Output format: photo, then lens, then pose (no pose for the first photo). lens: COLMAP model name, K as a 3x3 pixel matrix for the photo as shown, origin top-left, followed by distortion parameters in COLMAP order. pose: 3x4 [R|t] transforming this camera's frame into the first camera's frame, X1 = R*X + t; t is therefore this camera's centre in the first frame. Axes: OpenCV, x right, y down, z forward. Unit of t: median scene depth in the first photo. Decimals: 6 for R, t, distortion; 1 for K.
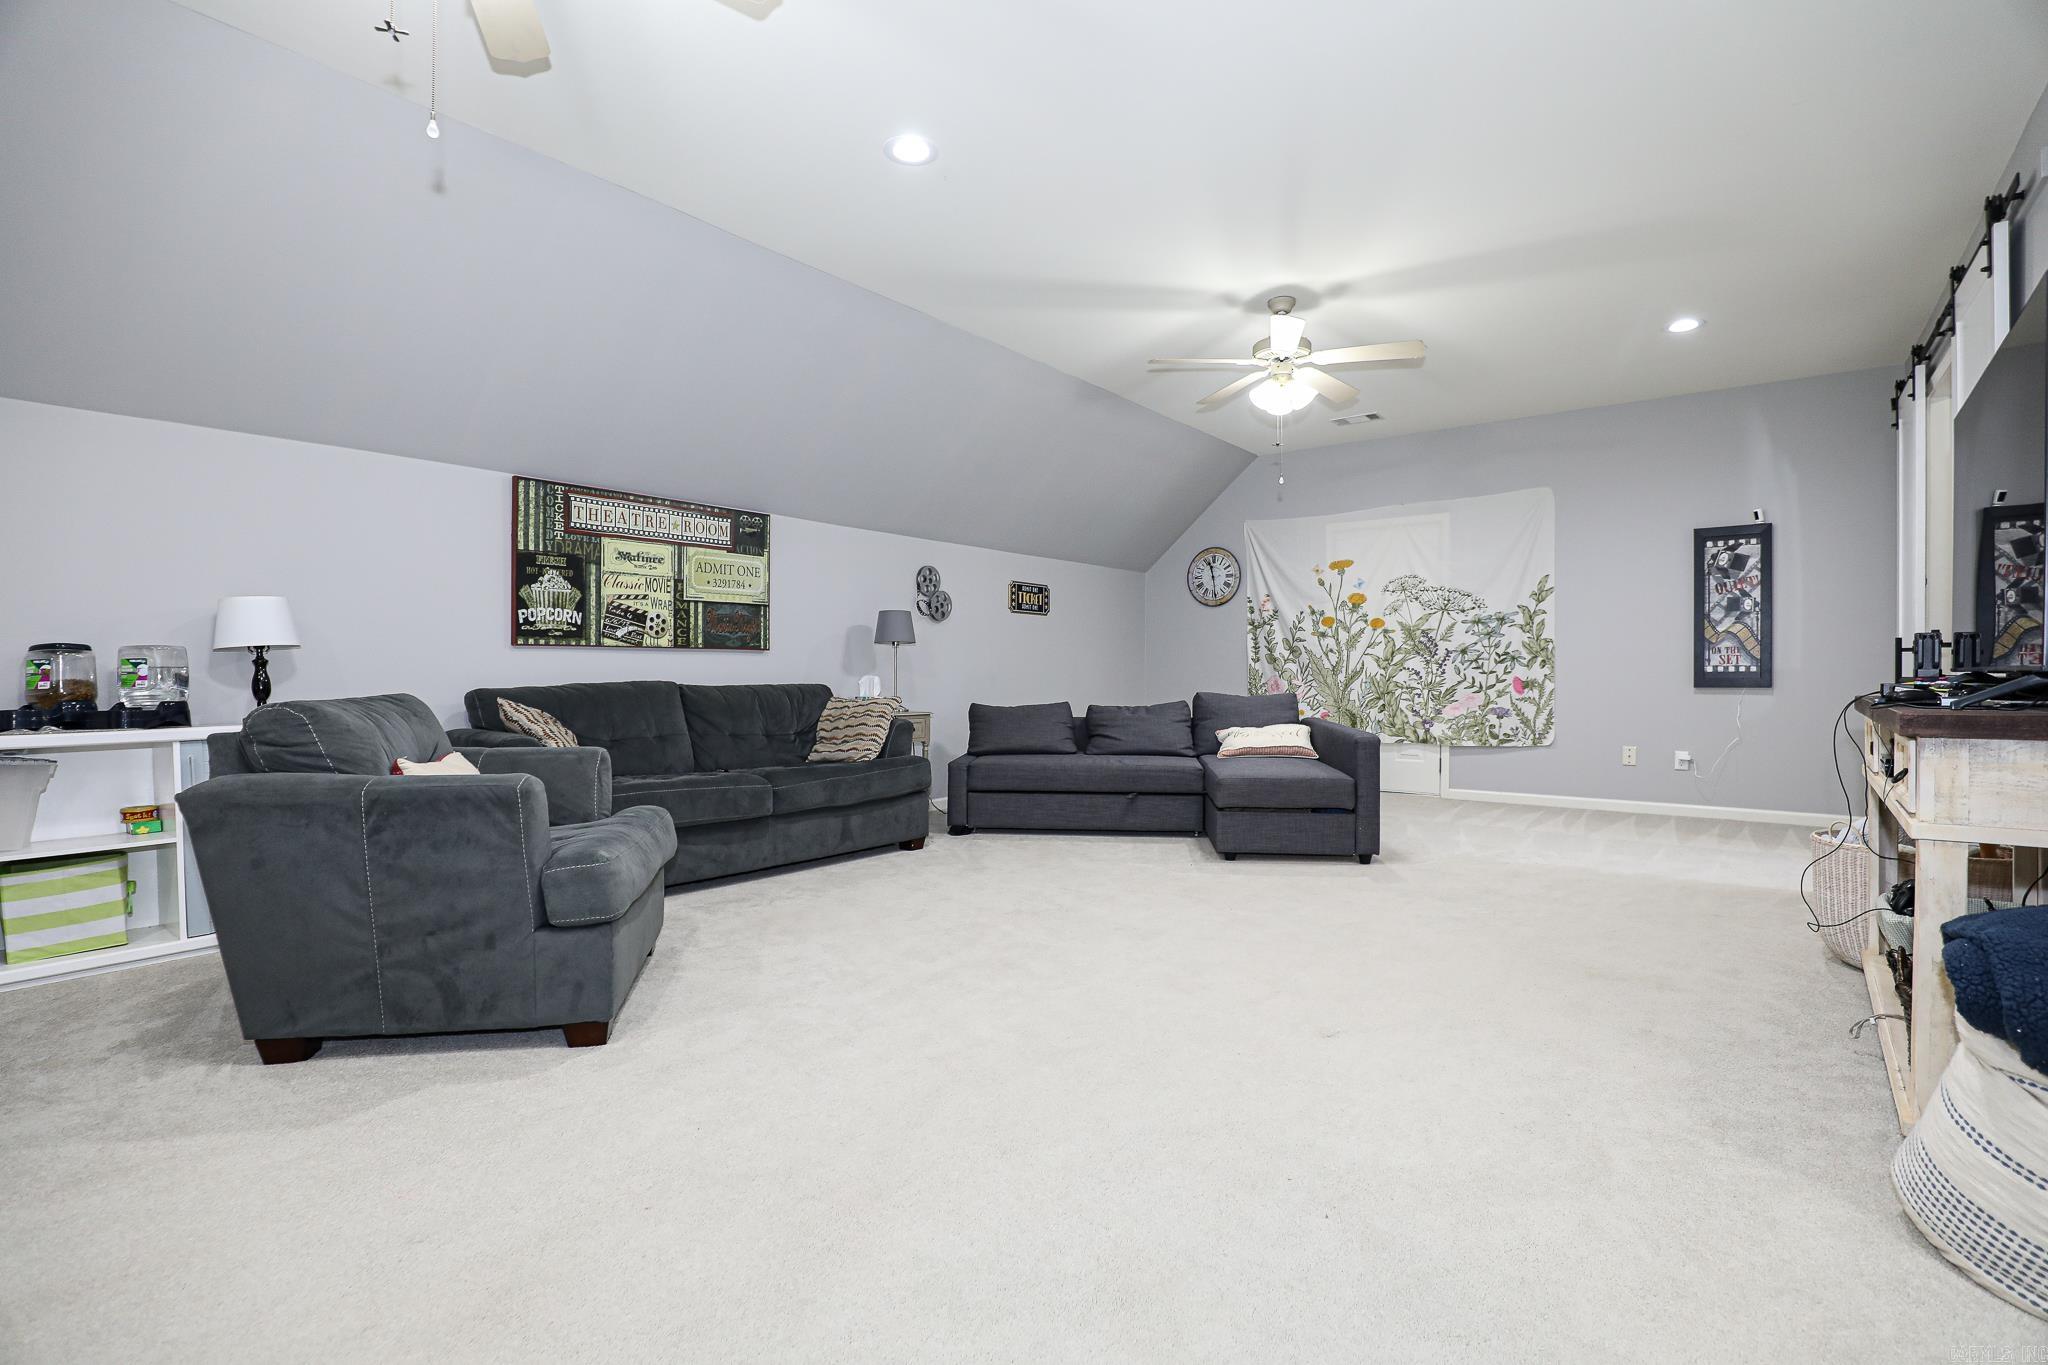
lens RADIAL K [[931.0, 0, 1022.9], [0, 931.0, 682.1], [0, 0, 1]] dist [-0.021512, 0.002005]
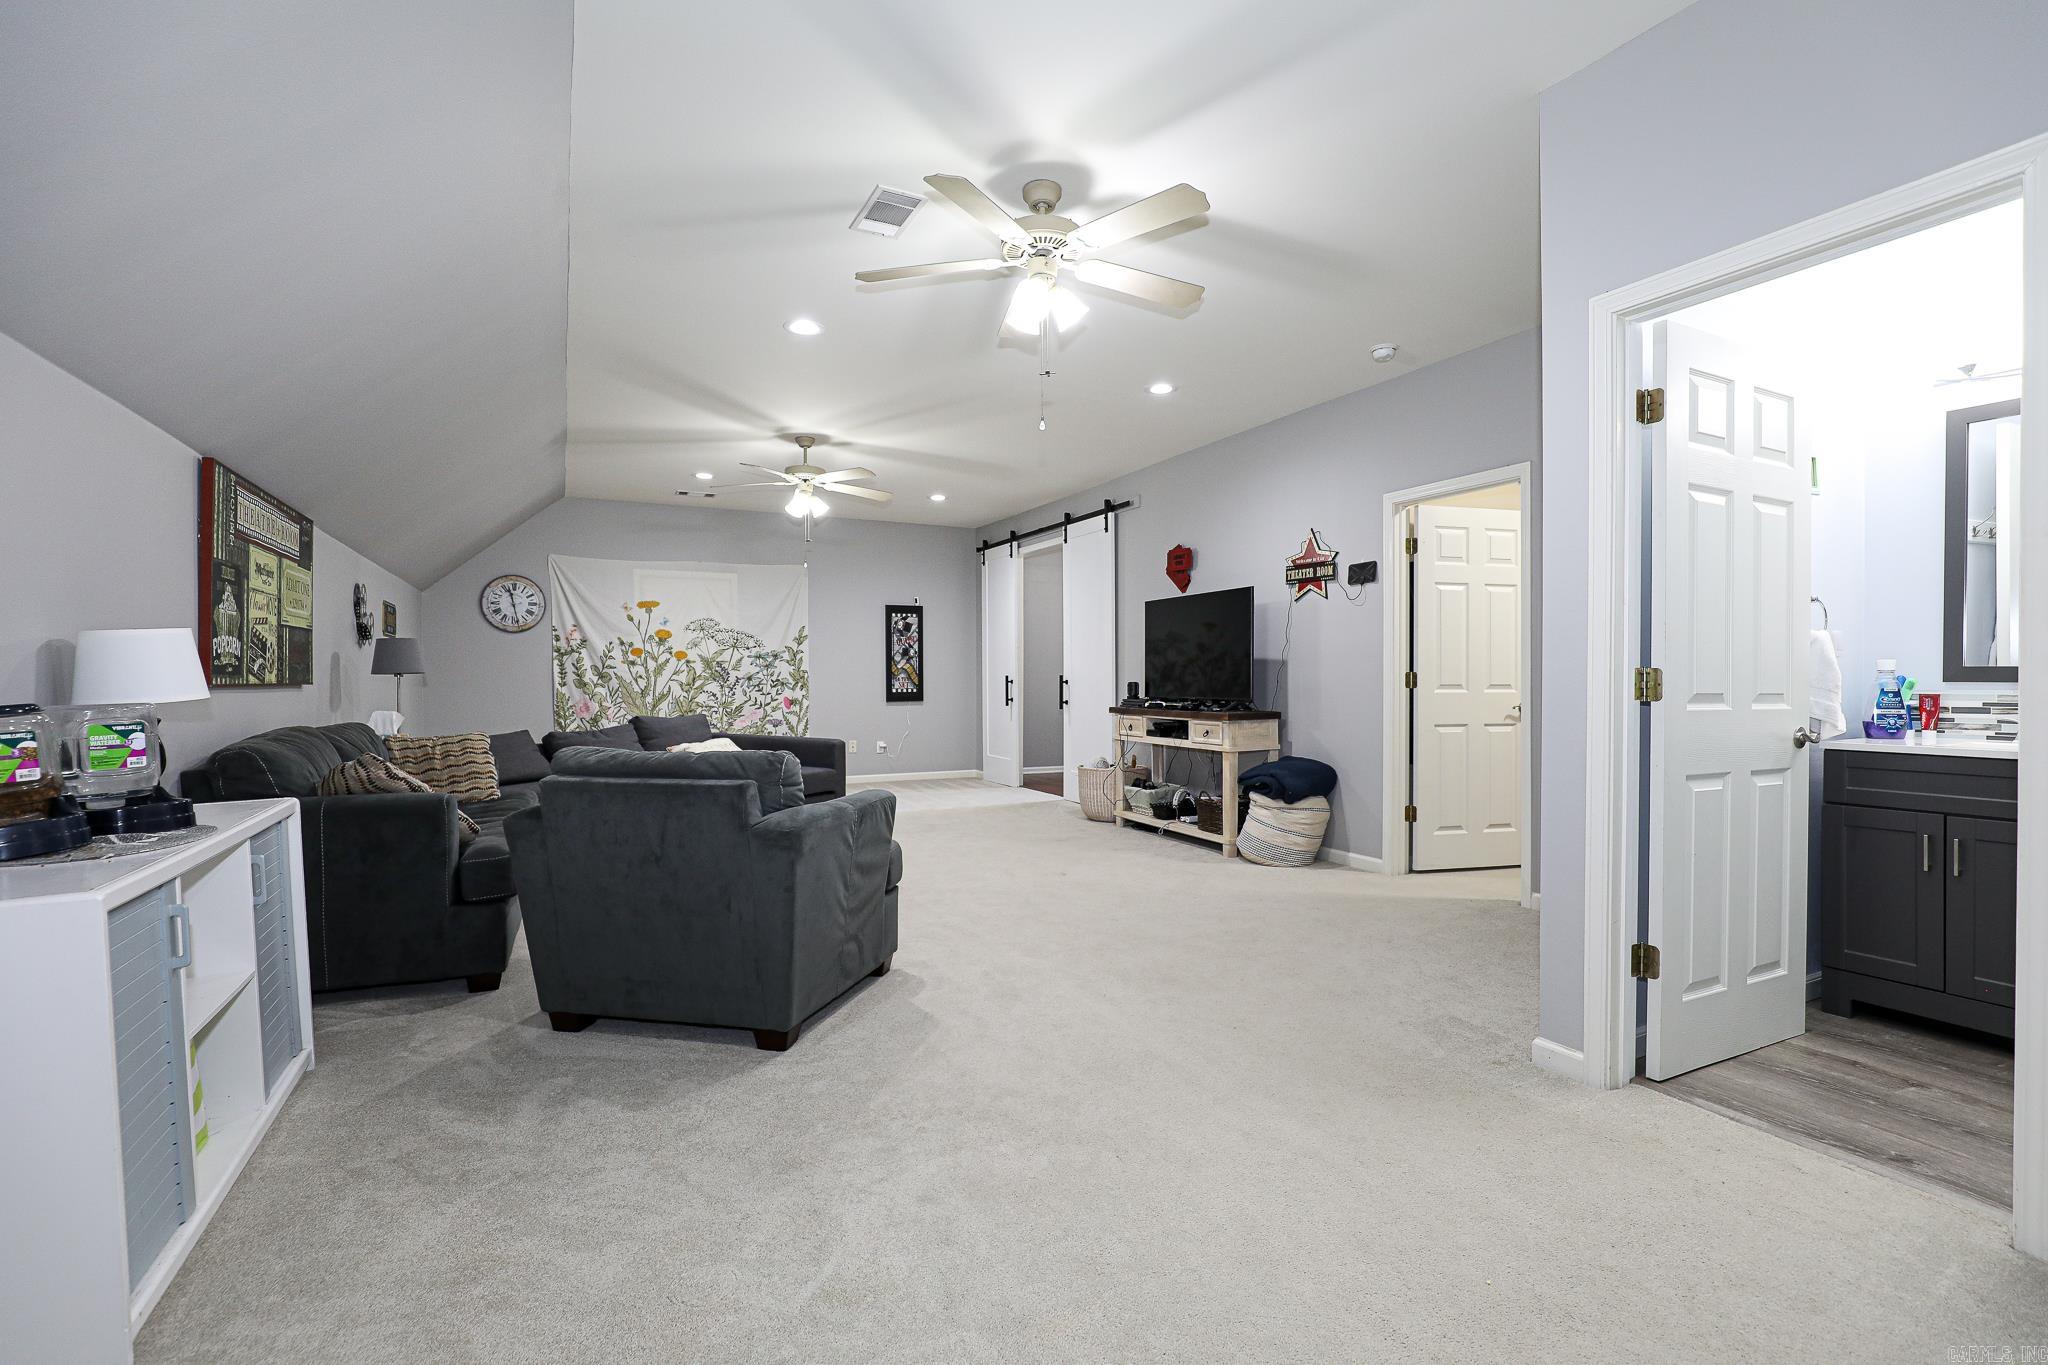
lens RADIAL K [[931.0, 0, 1028.1], [0, 931.0, 683.4], [0, 0, 1]] dist [-0.021512, 0.002005]
pose [[0.429061, -0.005868, 0.903257, -0.559487], [0.013828, 0.999904, -0.000072, -0.020075], [-0.903170, 0.012522, 0.429101, 0.055716]]
